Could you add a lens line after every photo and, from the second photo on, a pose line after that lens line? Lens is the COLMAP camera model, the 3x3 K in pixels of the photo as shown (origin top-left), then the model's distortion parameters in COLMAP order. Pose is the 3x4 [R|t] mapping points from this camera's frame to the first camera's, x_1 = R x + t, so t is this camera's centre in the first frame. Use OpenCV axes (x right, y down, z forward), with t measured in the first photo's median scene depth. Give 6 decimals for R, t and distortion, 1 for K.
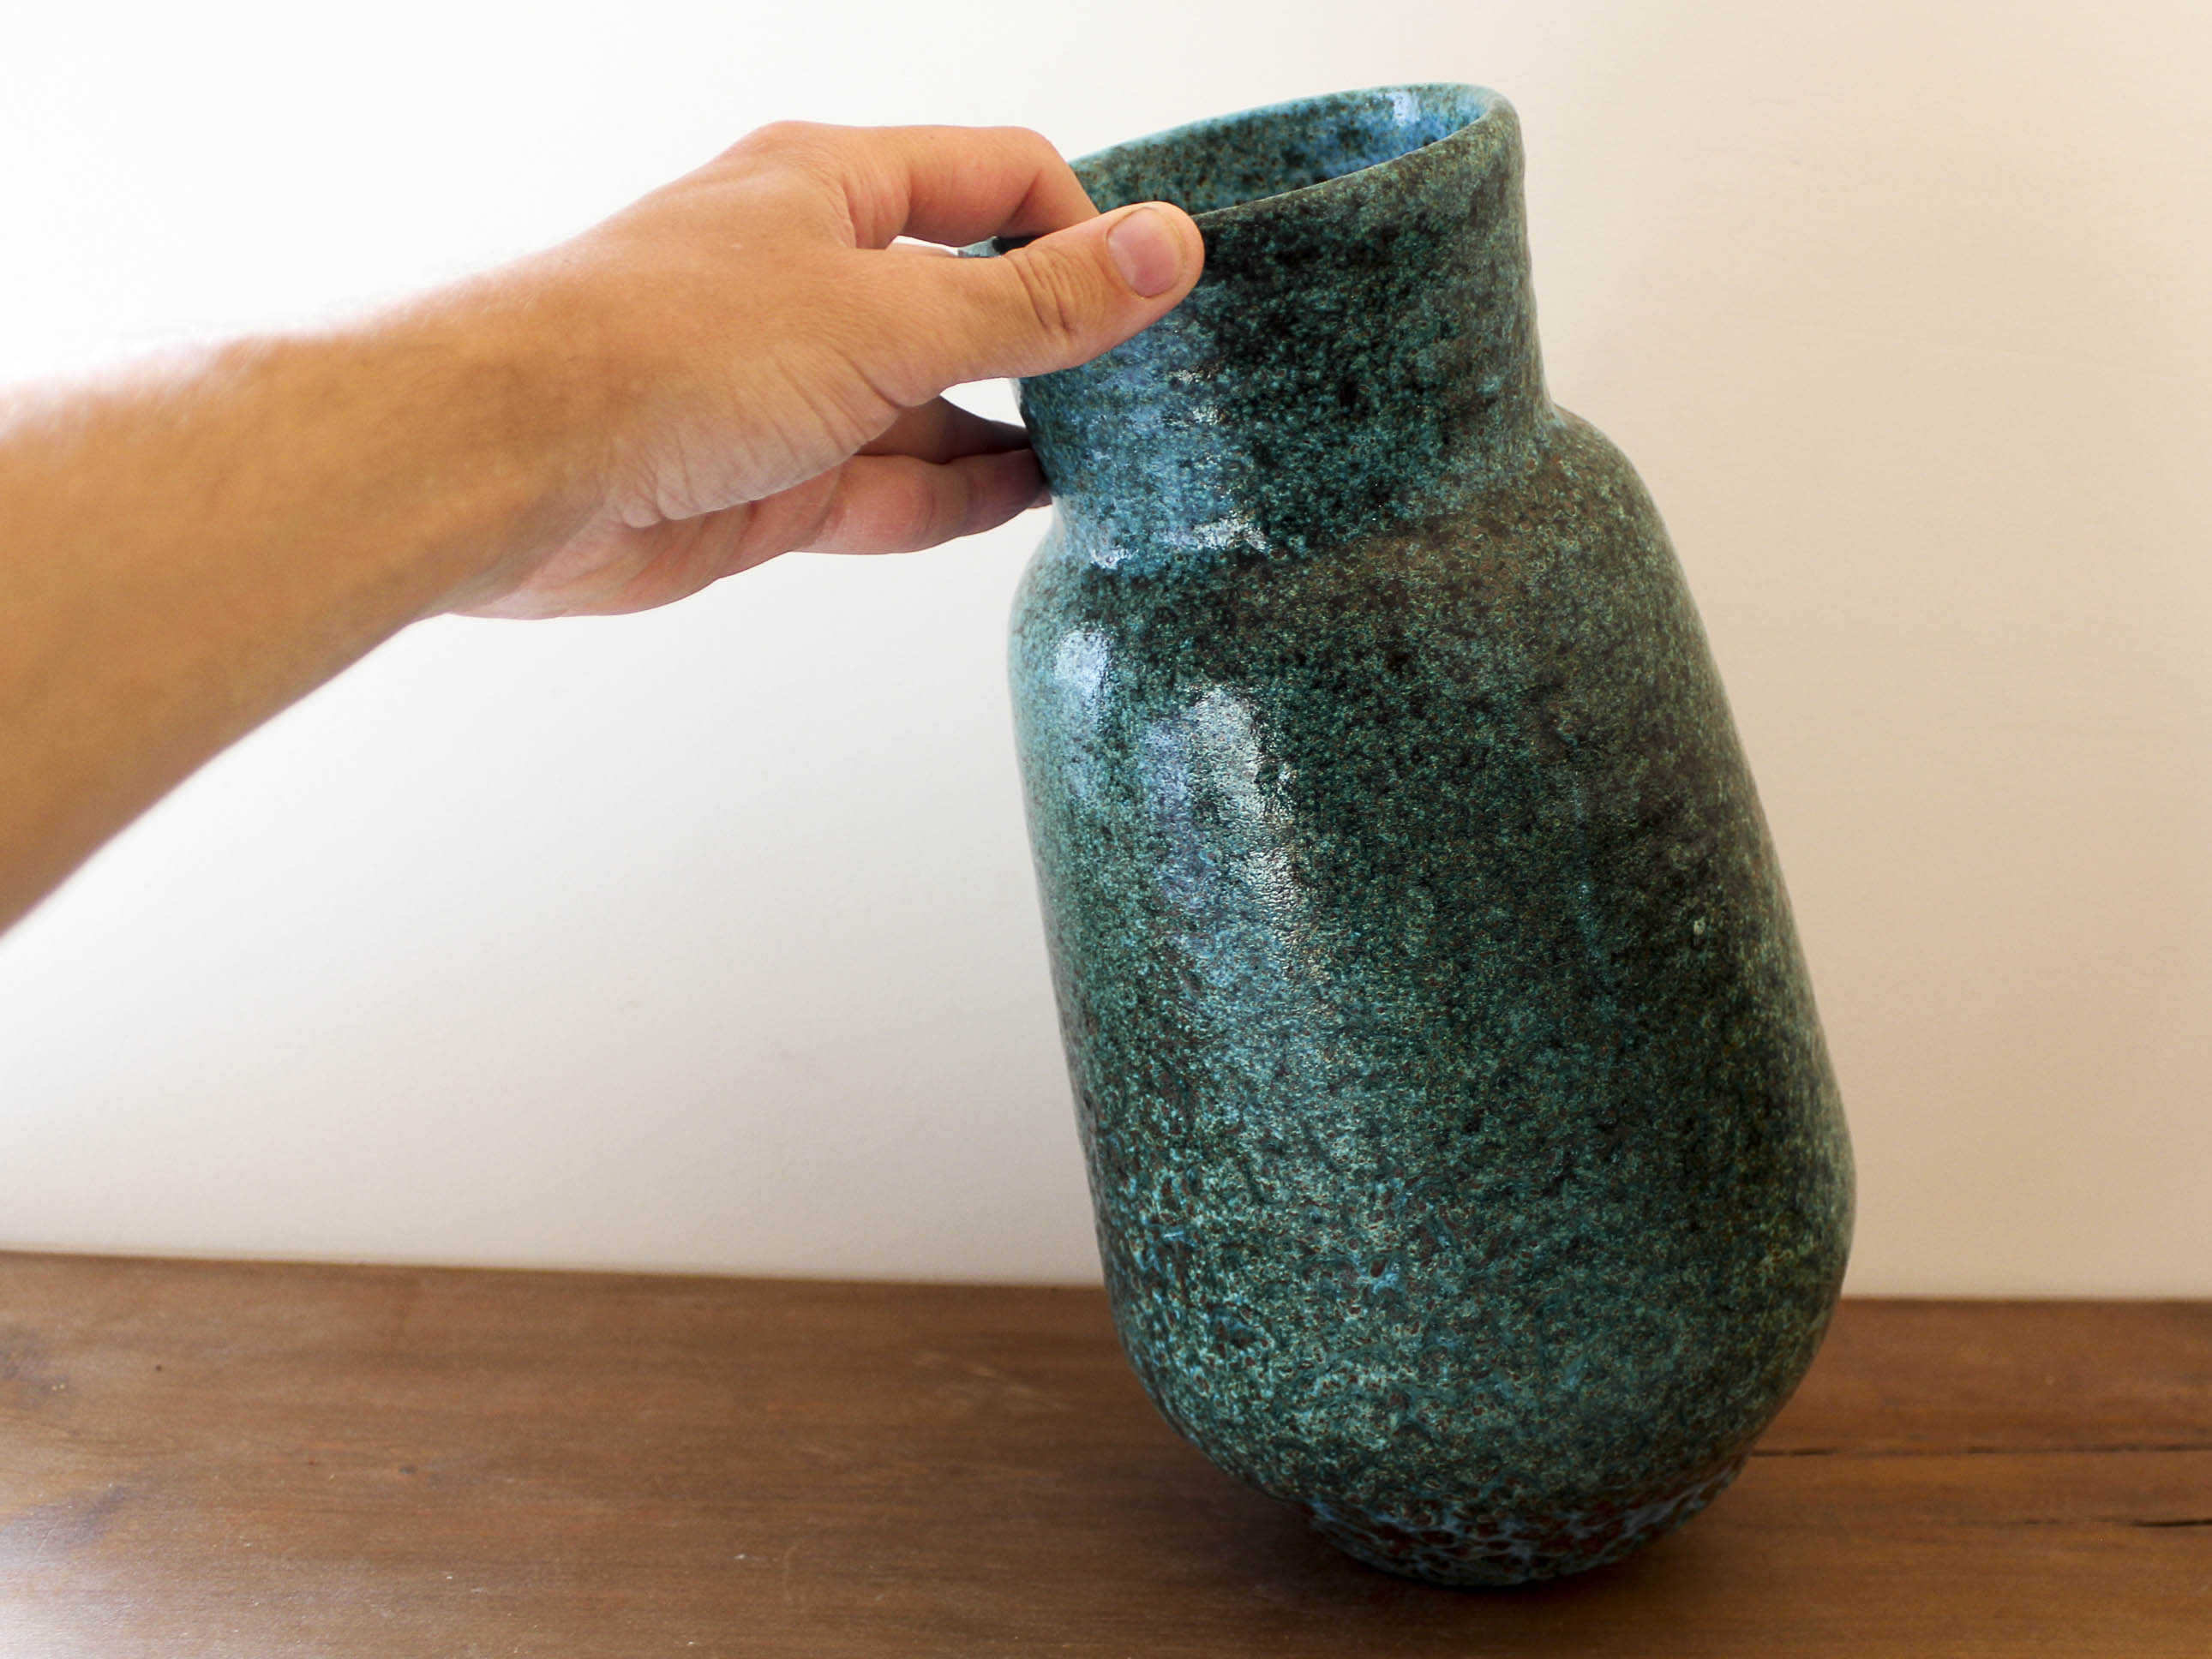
lens RADIAL K [[3231.5, 0, 1300.8], [0, 3231.5, 829.0], [0, 0, 1]] dist [-0.176231, 0.011193]
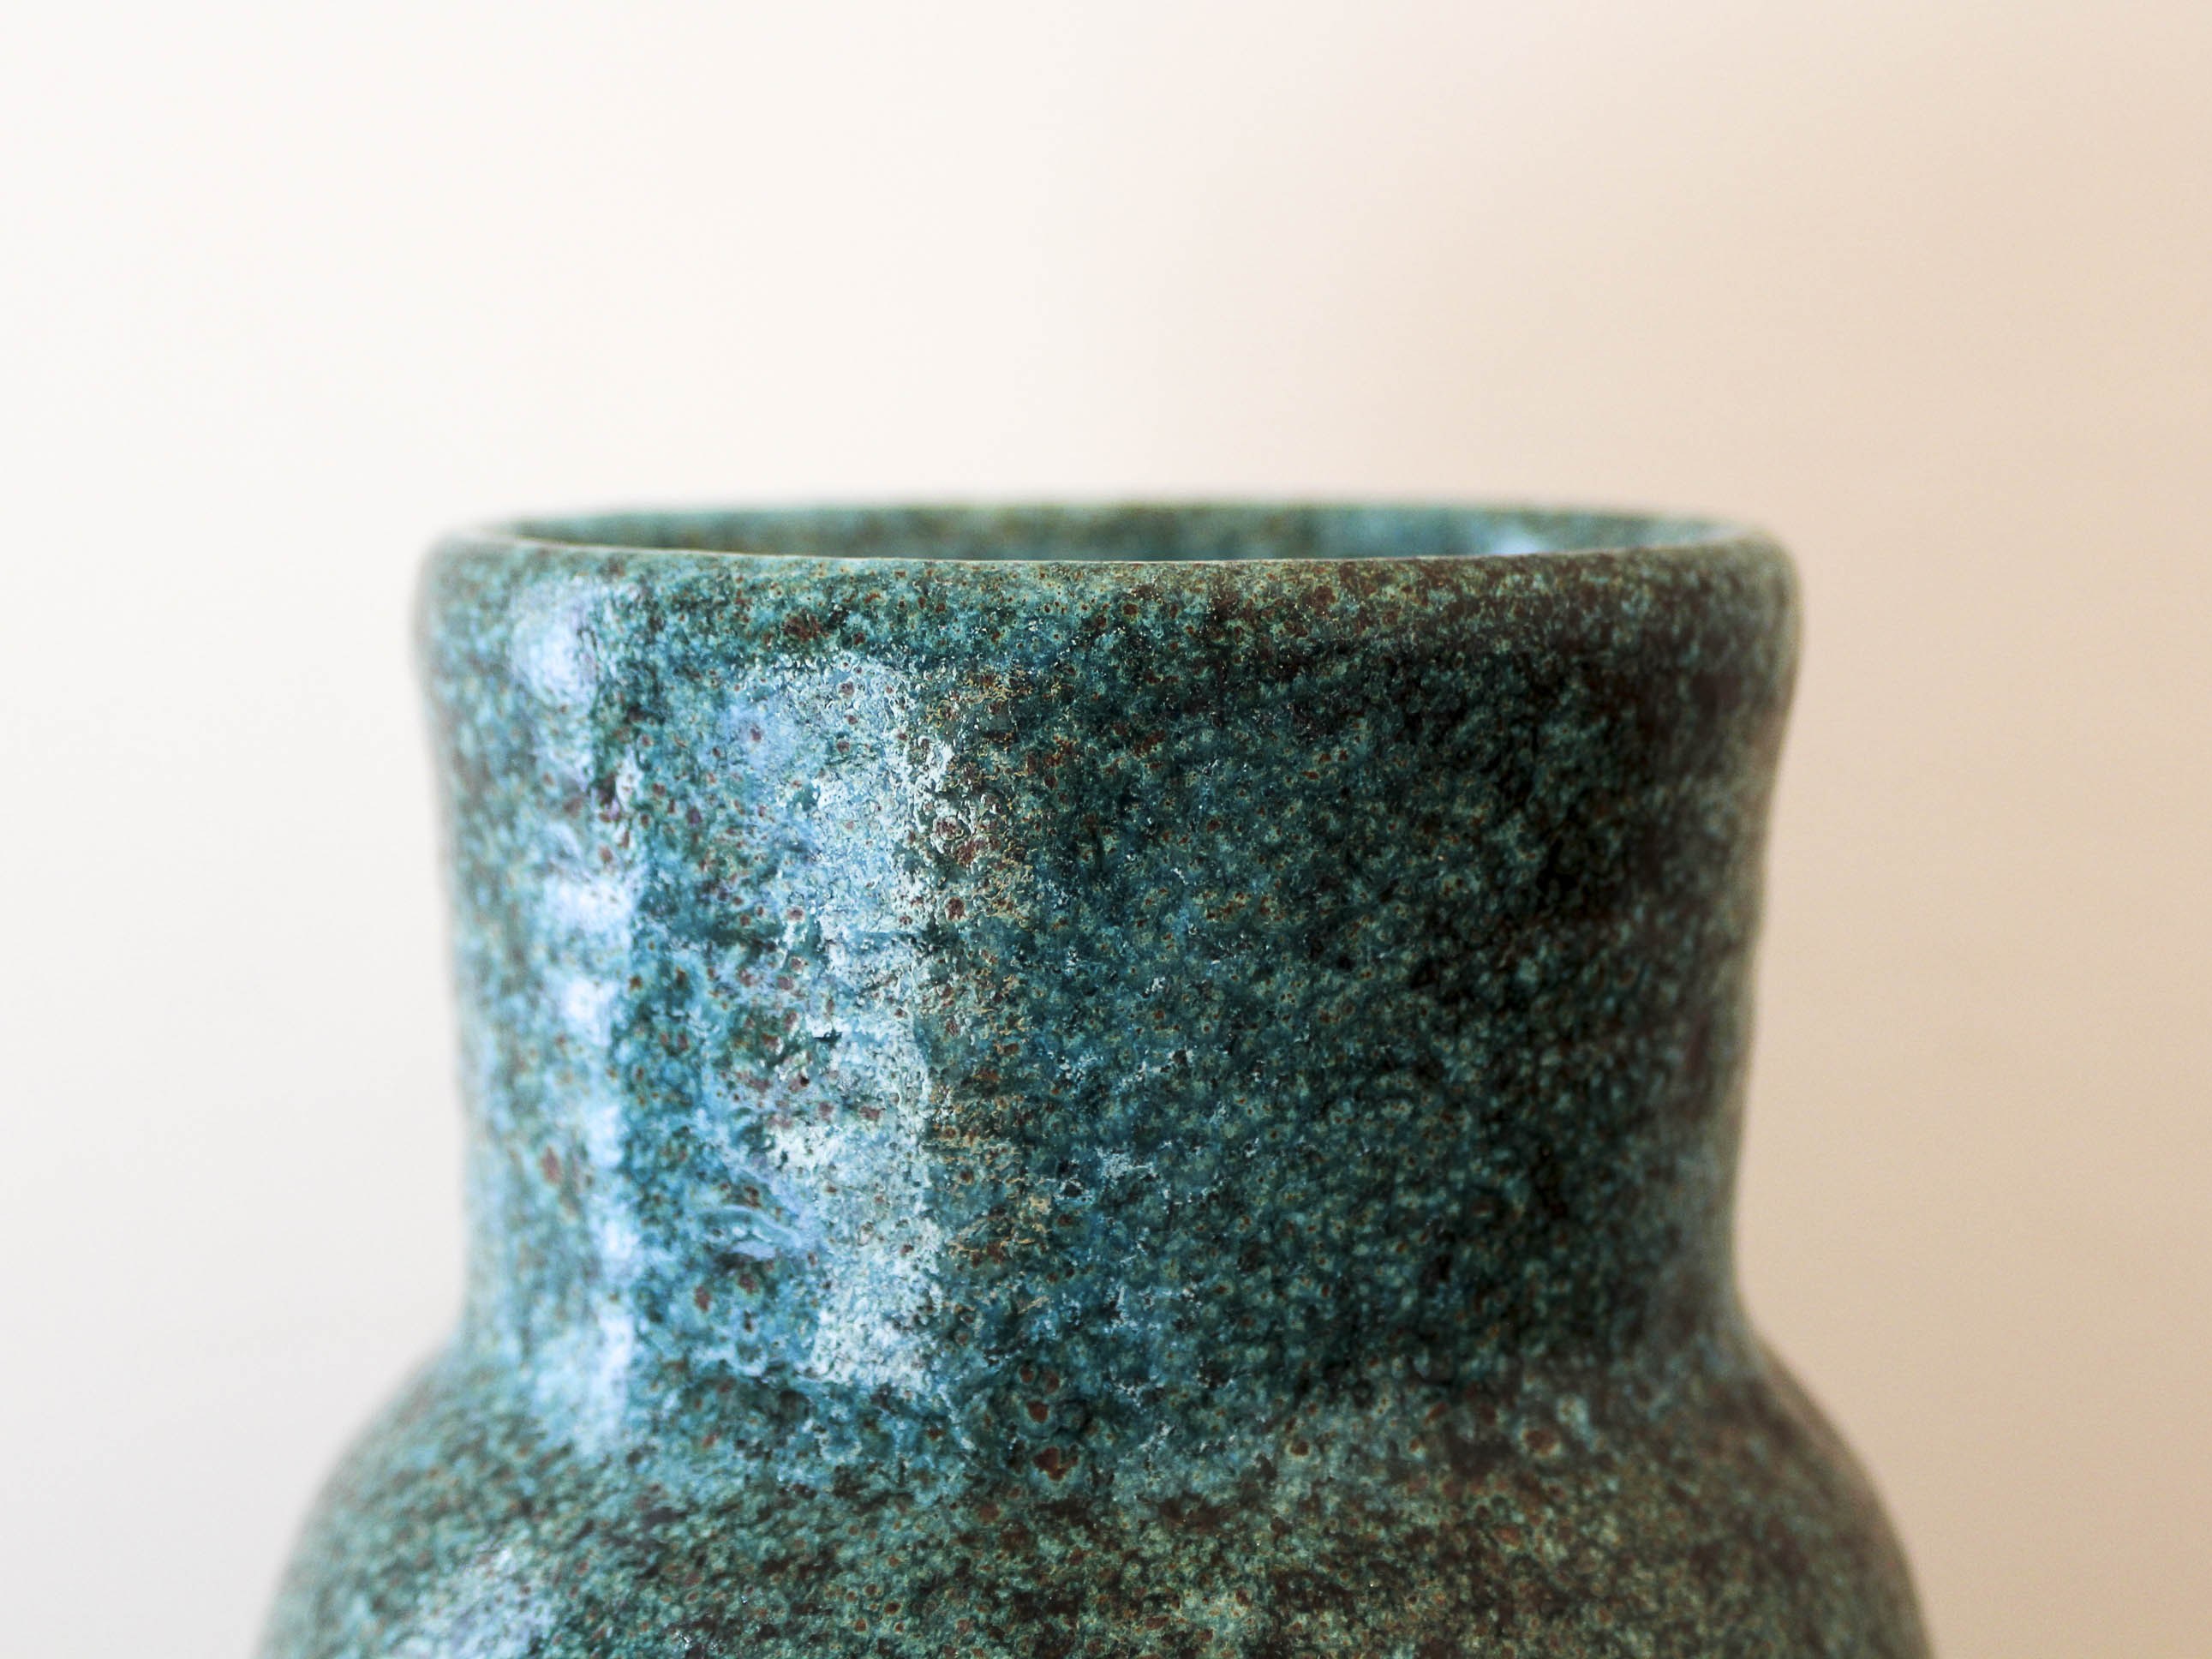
lens RADIAL K [[5024.5, 0, 1157.4], [0, 5024.5, 823.9], [0, 0, 1]] dist [0.075664, 0.163672]
pose [[0.701915, 0.152034, 0.695845, -0.474758], [0.113555, 0.940571, -0.320049, 0.035316], [-0.703150, 0.303664, 0.642937, 0.606500]]
